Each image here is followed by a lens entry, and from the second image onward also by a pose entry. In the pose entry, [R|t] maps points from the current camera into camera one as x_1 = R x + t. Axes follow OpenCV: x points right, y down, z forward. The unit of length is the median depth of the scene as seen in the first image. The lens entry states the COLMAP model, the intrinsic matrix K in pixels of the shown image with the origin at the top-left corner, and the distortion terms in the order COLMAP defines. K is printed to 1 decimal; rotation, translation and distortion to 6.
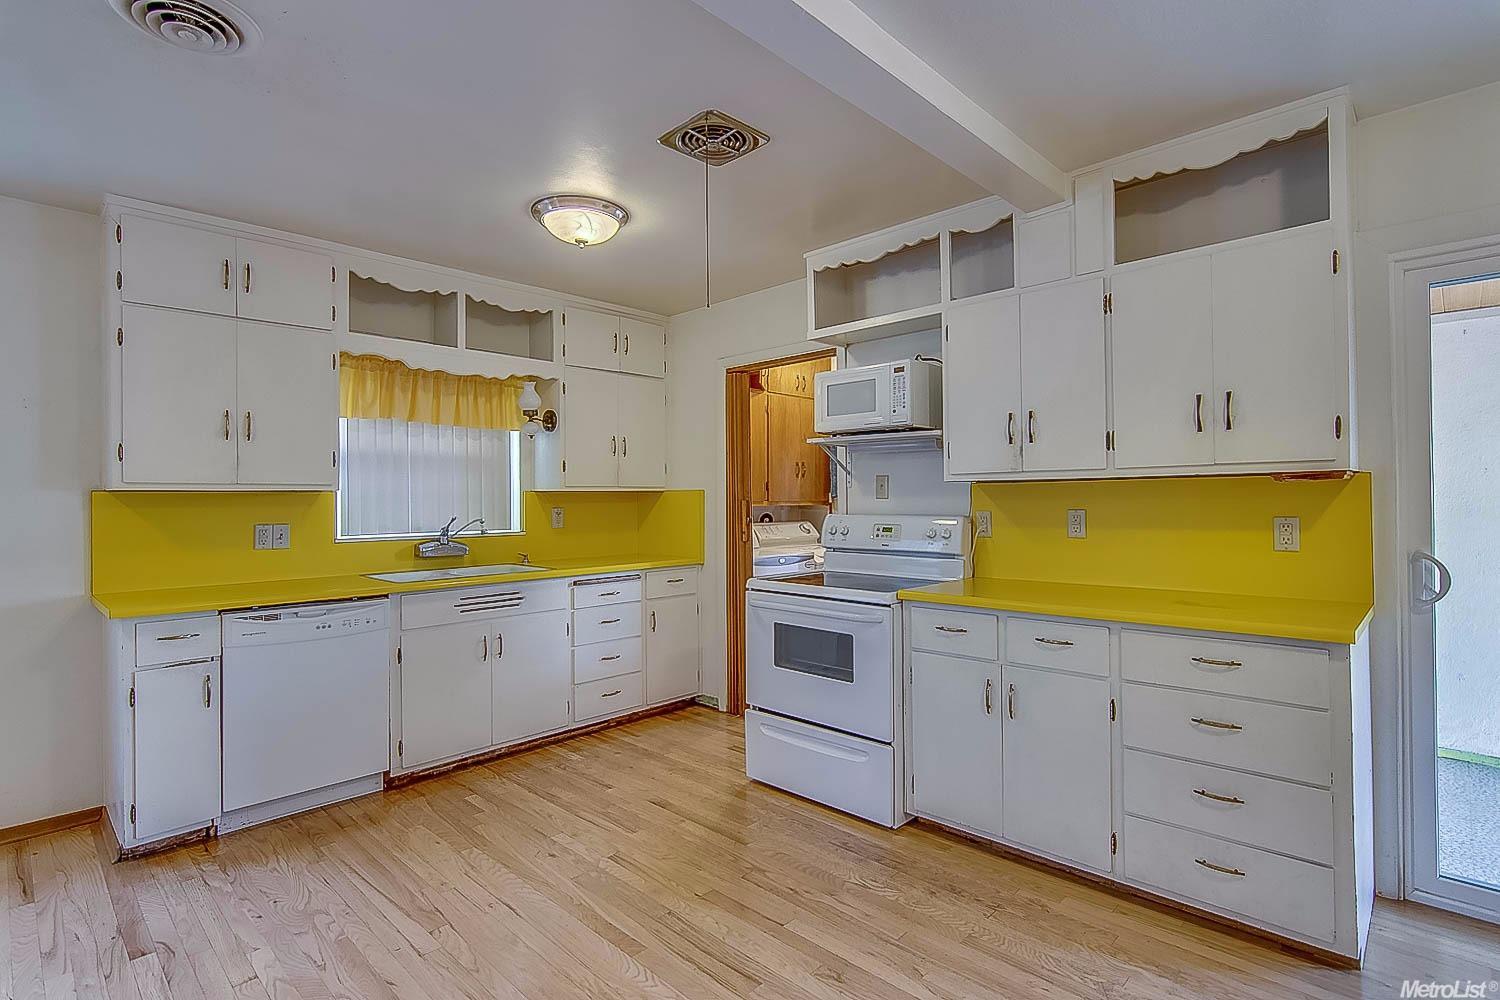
lens RADIAL K [[730.6, 0, 740.5], [0, 730.6, 495.3], [0, 0, 1]] dist [-0.007594, 0.004888]
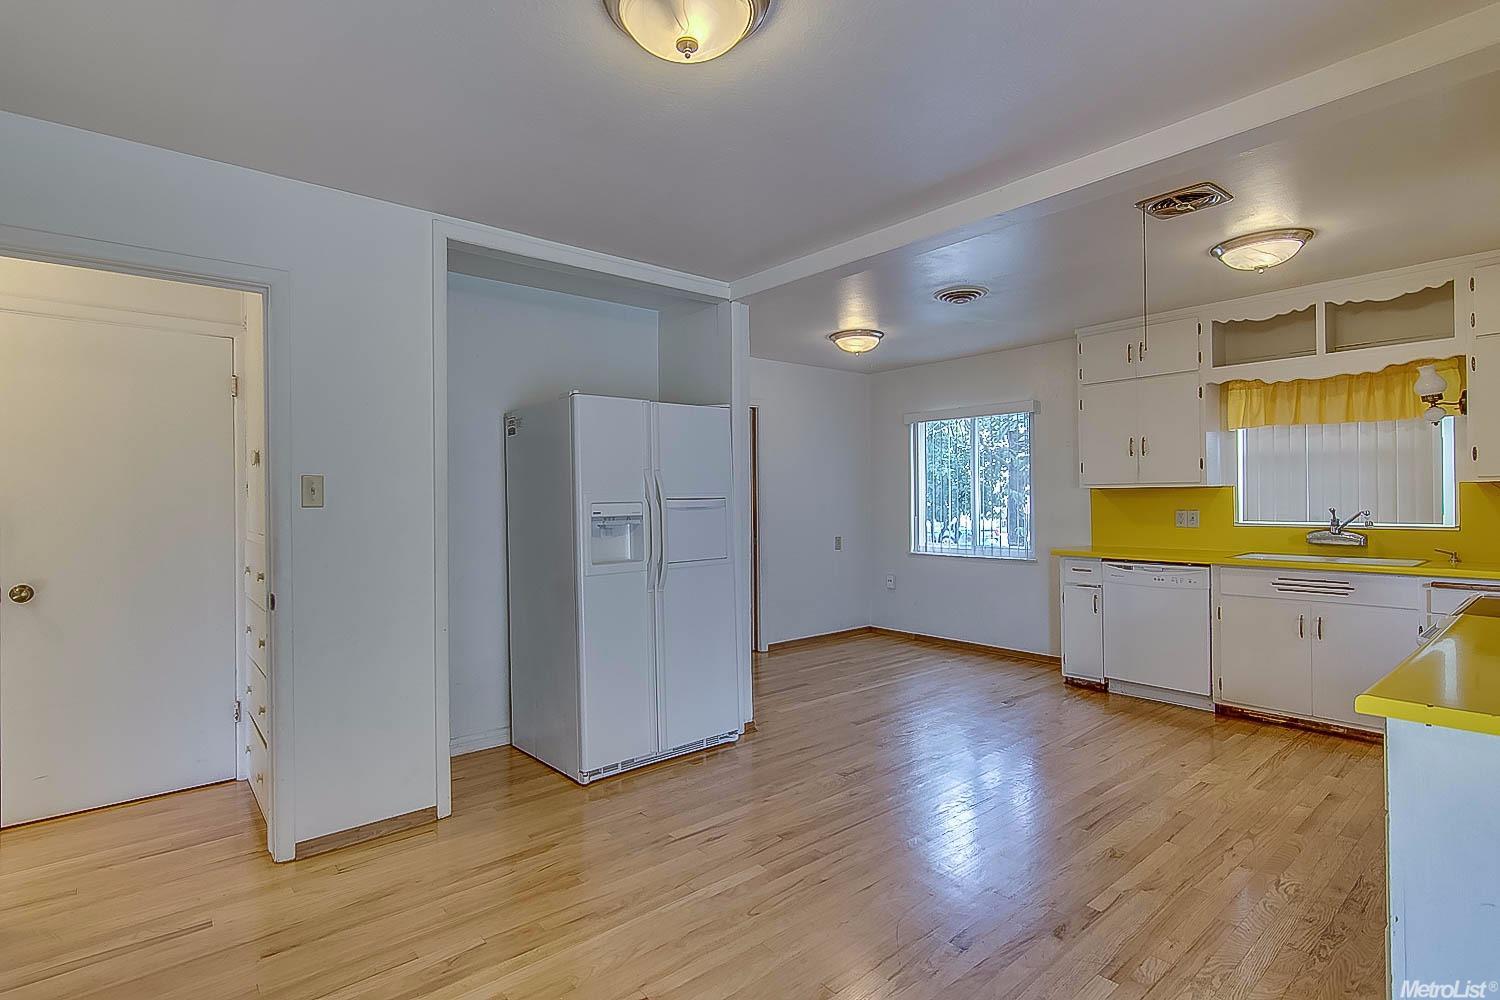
lens RADIAL K [[730.6, 0, 729.3], [0, 730.6, 497.2], [0, 0, 1]] dist [-0.007594, 0.004888]
pose [[-0.106907, 0.008509, -0.994233, 0.997504], [0.014998, 0.999863, 0.006944, -0.010386], [0.994156, -0.014169, -0.107020, 0.292947]]
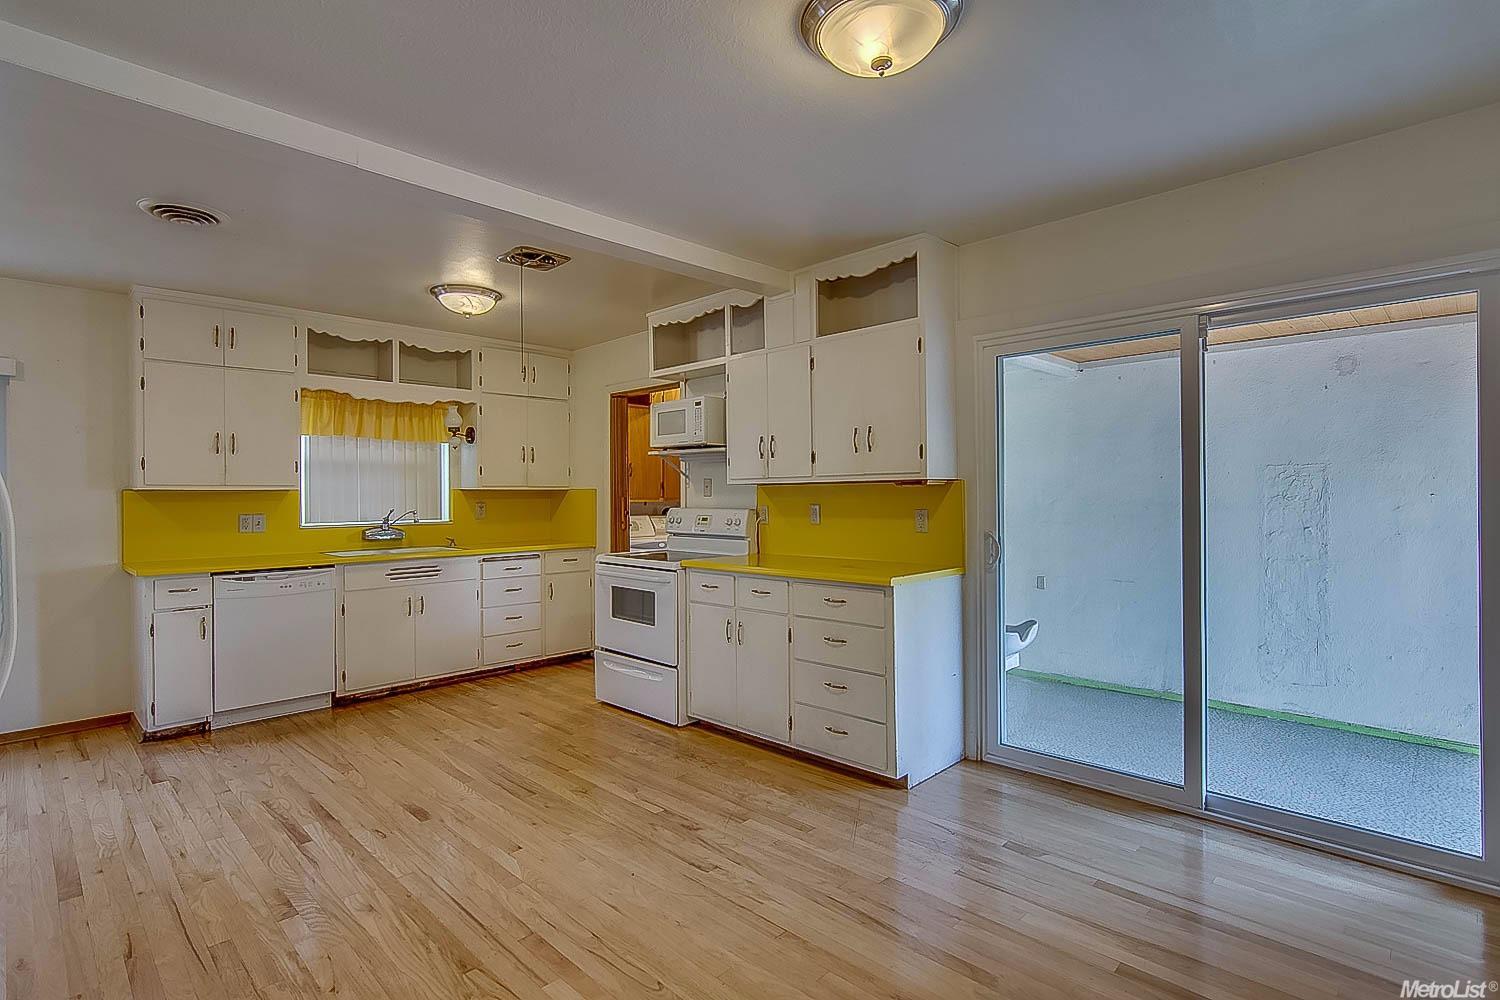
lens RADIAL K [[730.6, 0, 742.4], [0, 730.6, 494.8], [0, 0, 1]] dist [-0.007594, 0.004888]
pose [[0.999971, 0.001553, -0.007420, 0.322855], [-0.001512, 0.999984, 0.005464, -0.006455], [0.007429, -0.005452, 0.999958, -0.404616]]
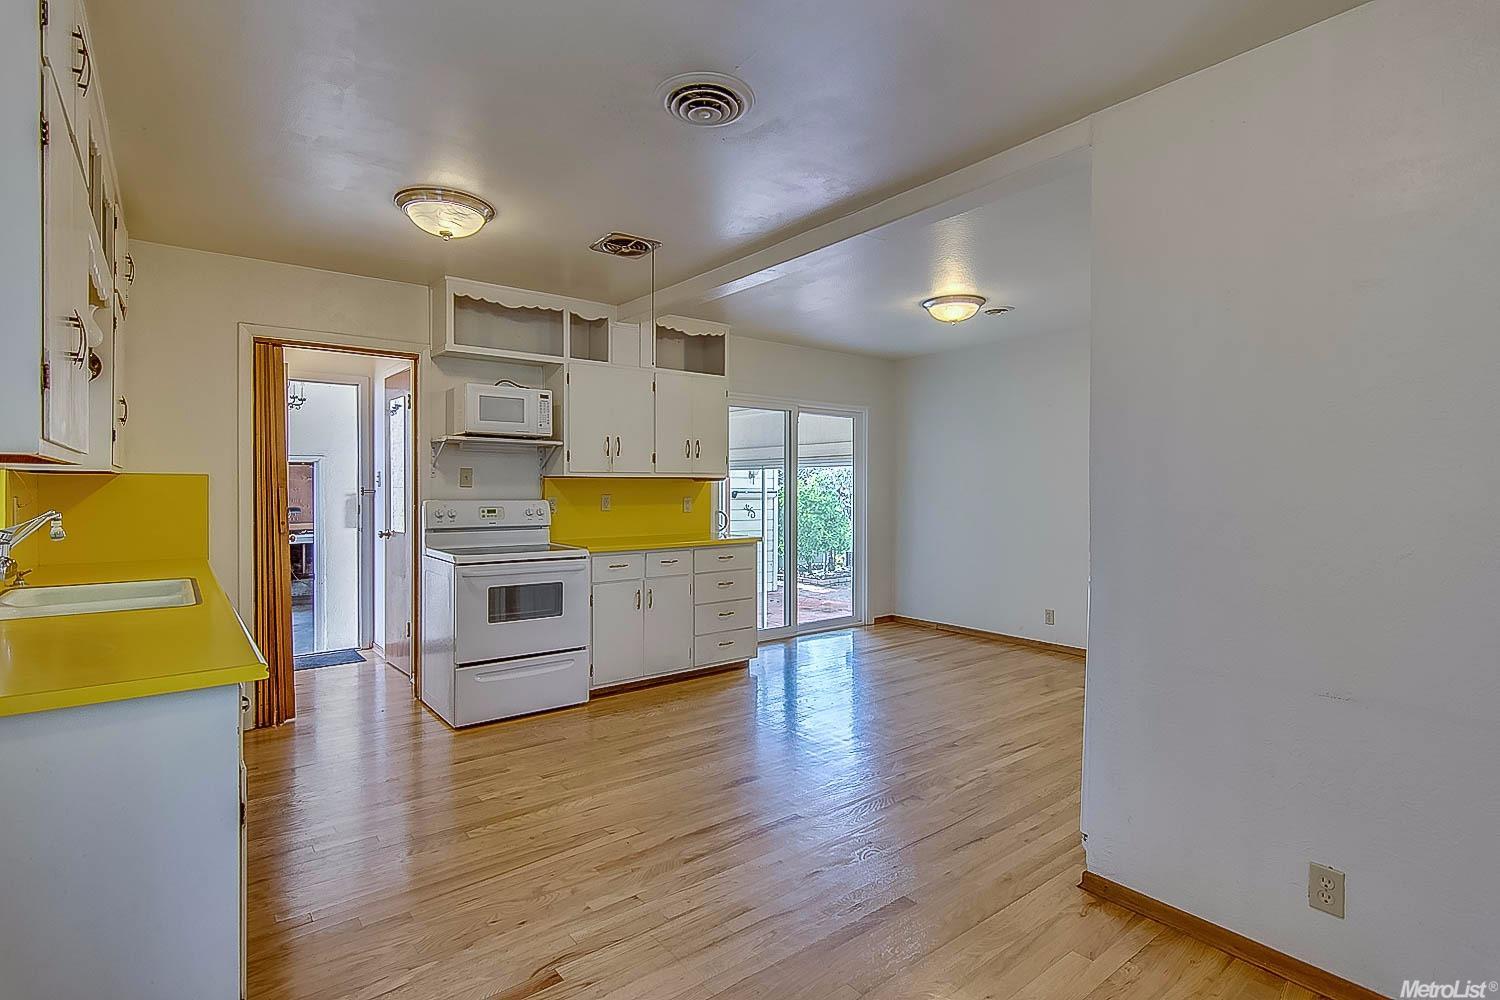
lens RADIAL K [[730.6, 0, 735.6], [0, 730.6, 493.7], [0, 0, 1]] dist [-0.007594, 0.004888]
pose [[0.132453, 0.002145, 0.991187, -1.180672], [-0.007527, 0.999971, -0.001158, 0.016210], [-0.991161, -0.007307, 0.132466, 0.456956]]
